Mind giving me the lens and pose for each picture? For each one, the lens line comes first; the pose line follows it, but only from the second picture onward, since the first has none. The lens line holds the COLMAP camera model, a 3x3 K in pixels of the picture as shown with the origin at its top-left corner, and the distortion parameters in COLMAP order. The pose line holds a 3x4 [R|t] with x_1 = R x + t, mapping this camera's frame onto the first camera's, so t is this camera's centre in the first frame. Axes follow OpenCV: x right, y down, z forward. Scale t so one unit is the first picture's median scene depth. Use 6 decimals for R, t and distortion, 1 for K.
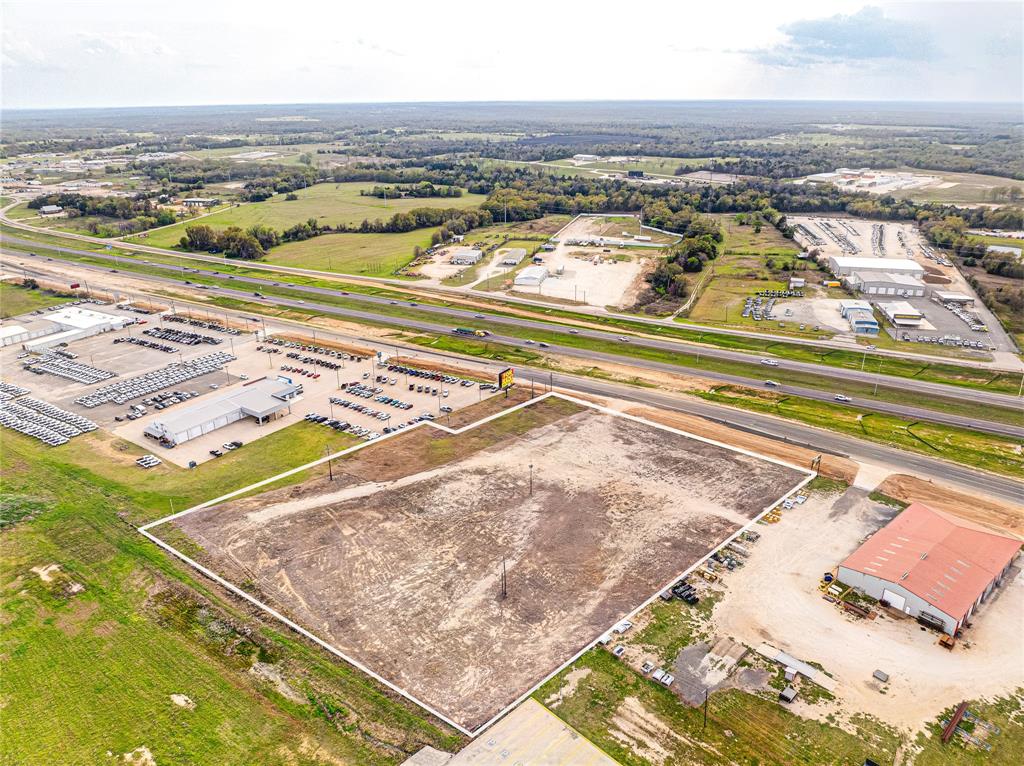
lens RADIAL K [[720.9, 0, 513.0], [0, 720.9, 383.1], [0, 0, 1]] dist [-0.038426, 0.005211]
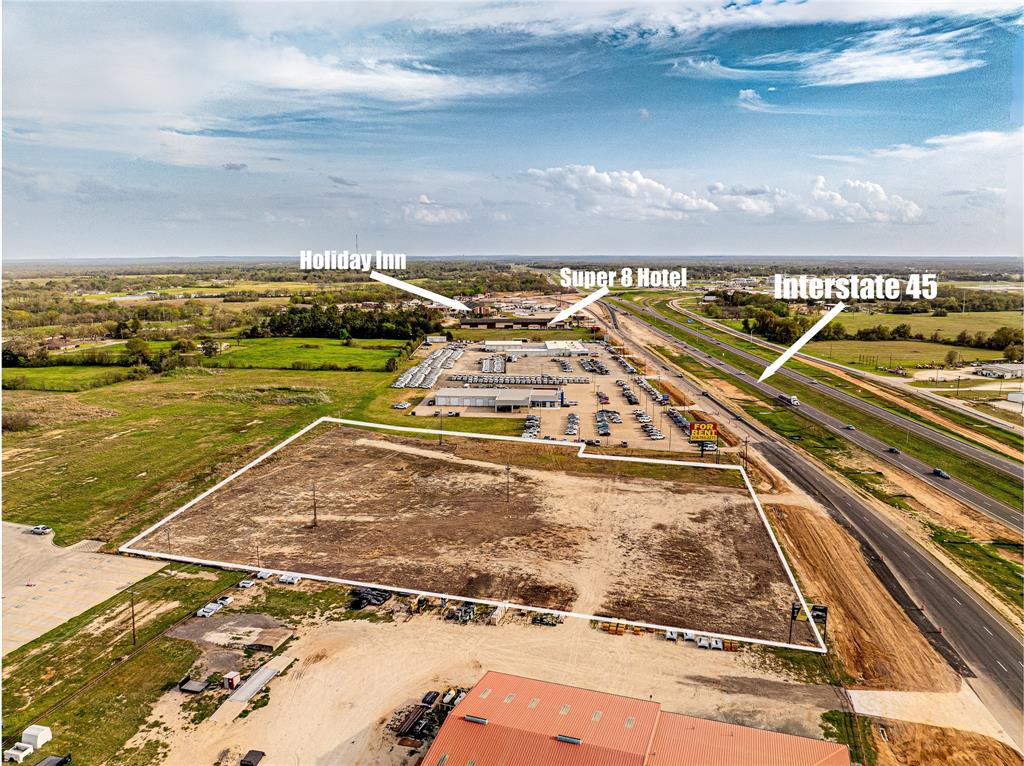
lens RADIAL K [[720.9, 0, 513.0], [0, 720.9, 383.1], [0, 0, 1]] dist [-0.038426, 0.005211]
pose [[0.503843, 0.160225, -0.848805, 0.729438], [-0.323504, 0.946132, -0.013432, 0.027618], [0.800929, 0.281359, 0.528535, 0.507668]]
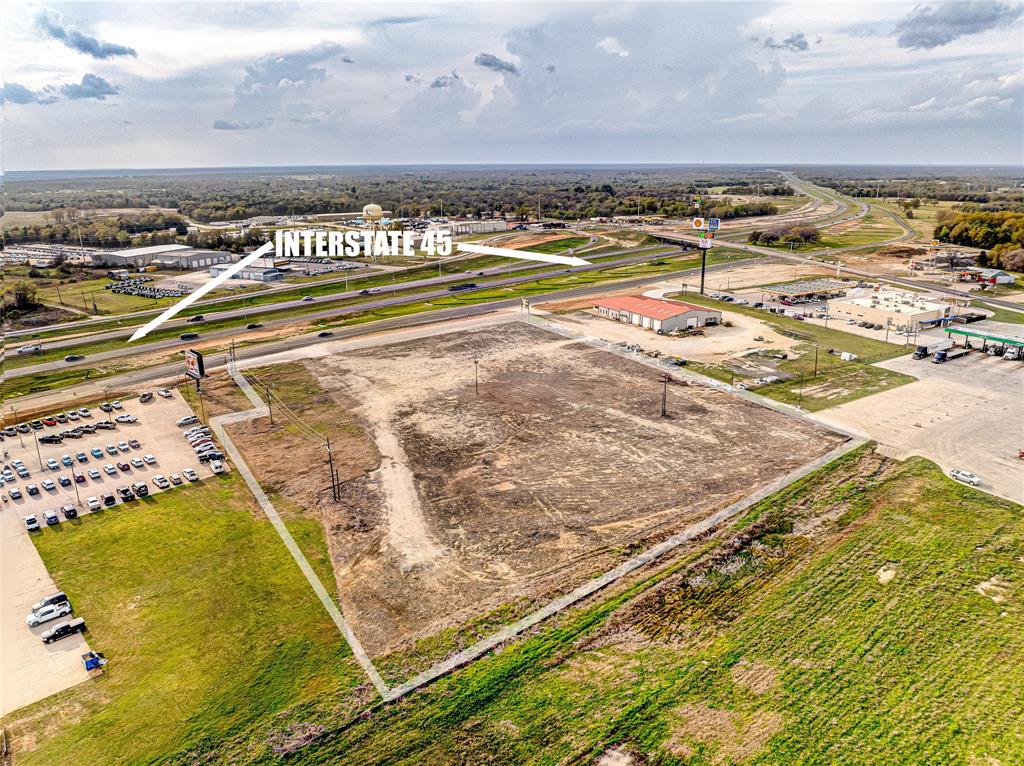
lens RADIAL K [[720.4, 0, 514.6], [0, 720.4, 382.2], [0, 0, 1]] dist [-0.046114, 0.009259]
pose [[0.215190, -0.284068, 0.934344, -0.763033], [0.370765, 0.908887, 0.190937, -0.009841], [-0.903453, 0.305334, 0.300906, 0.690044]]
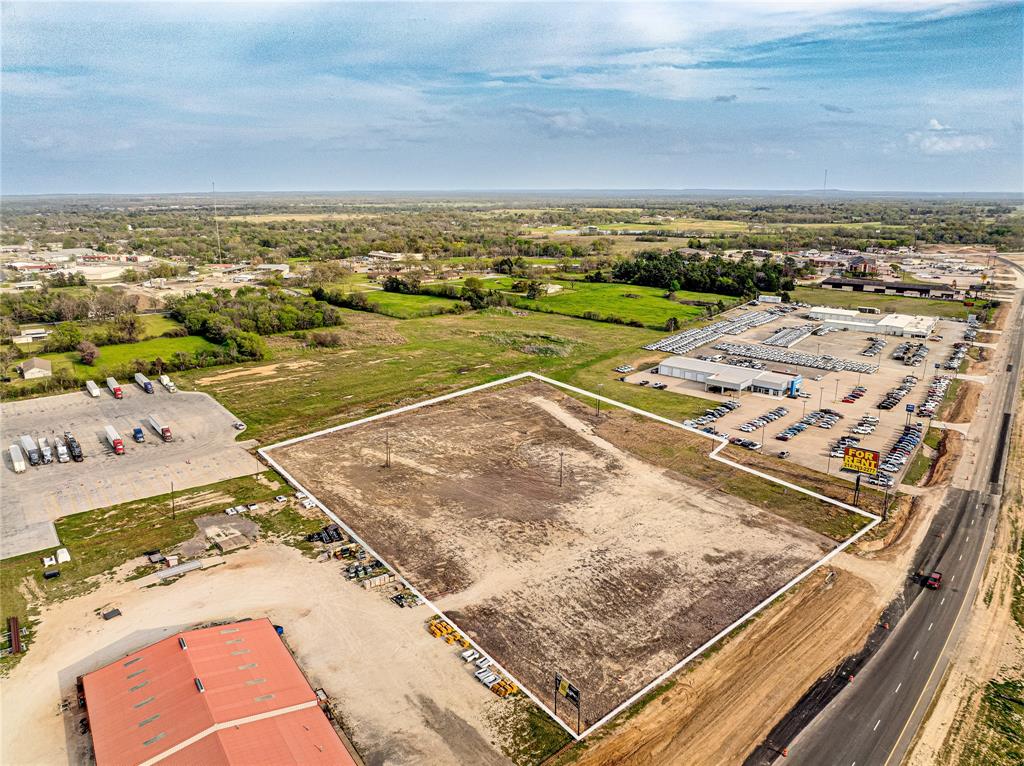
lens RADIAL K [[720.9, 0, 513.0], [0, 720.9, 383.1], [0, 0, 1]] dist [-0.038426, 0.005211]
pose [[-0.112553, 0.269803, -0.956315, 0.813281], [-0.366924, 0.883122, 0.292339, -0.185204], [0.923417, 0.383798, -0.000401, 0.894555]]
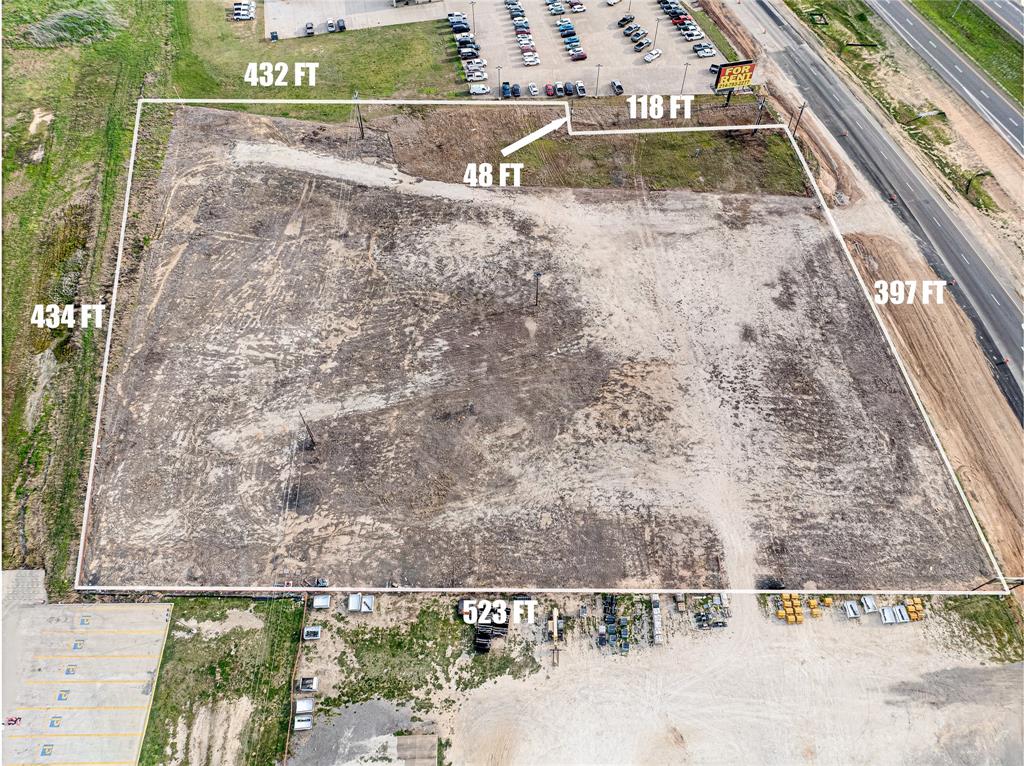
lens RADIAL K [[720.9, 0, 513.0], [0, 720.9, 383.1], [0, 0, 1]] dist [-0.038426, 0.005211]
pose [[0.728232, 0.582601, -0.360907, 0.278190], [-0.253580, 0.718306, 0.647868, -0.204546], [0.636690, -0.380279, 0.670830, 0.529411]]
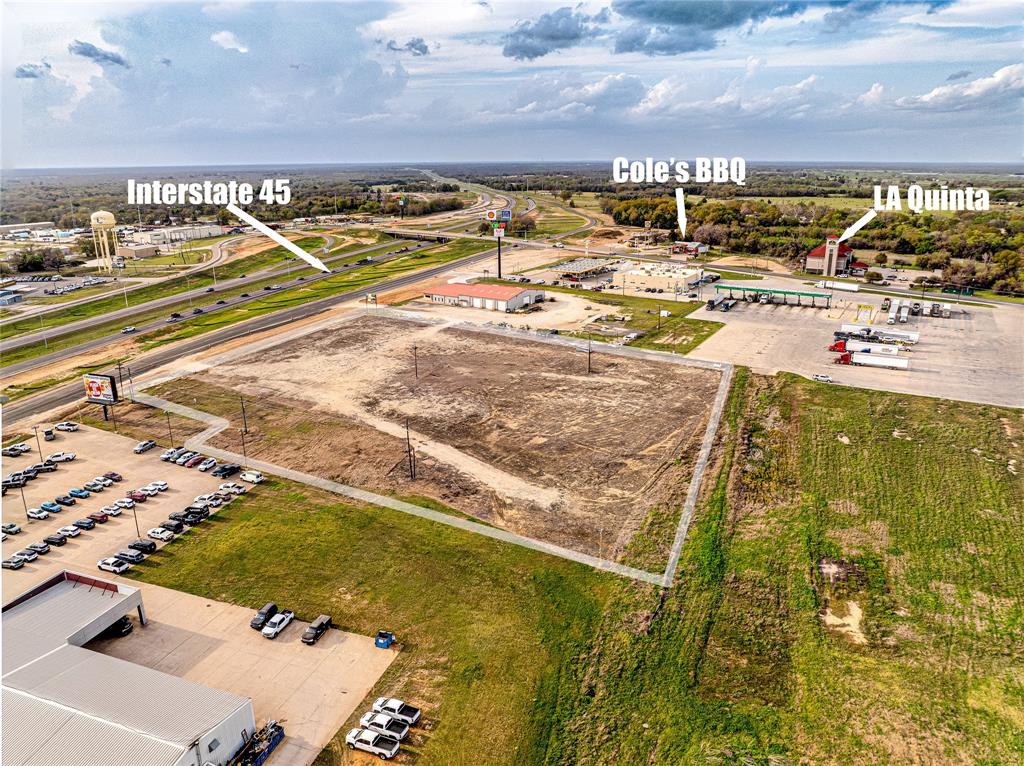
lens RADIAL K [[720.9, 0, 513.0], [0, 720.9, 383.1], [0, 0, 1]] dist [-0.038426, 0.005211]
pose [[-0.261556, -0.281592, 0.923198, -0.848385], [0.367905, 0.855196, 0.365084, -0.131998], [-0.892320, 0.435139, -0.120083, 0.996317]]
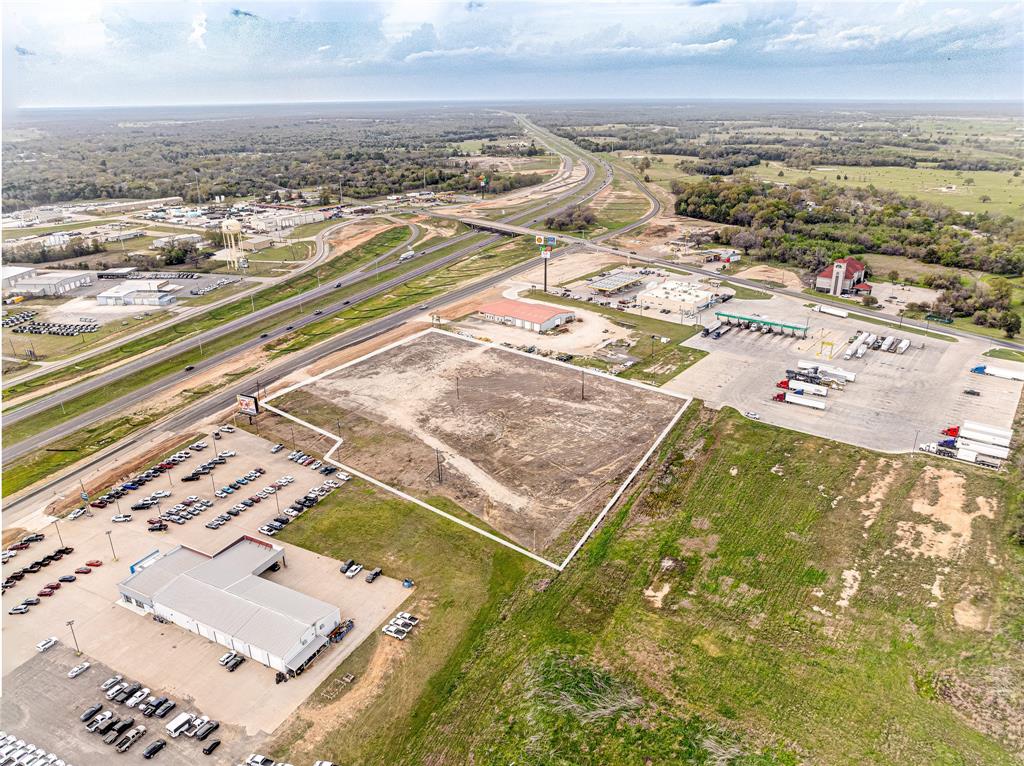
lens RADIAL K [[718.8, 0, 513.7], [0, 718.8, 381.4], [0, 0, 1]] dist [-0.024582, -0.001545]
pose [[-0.135418, -0.361759, 0.922384, -1.158645], [0.379078, 0.841209, 0.385575, -0.332765], [-0.915403, 0.401869, 0.023220, 0.860067]]
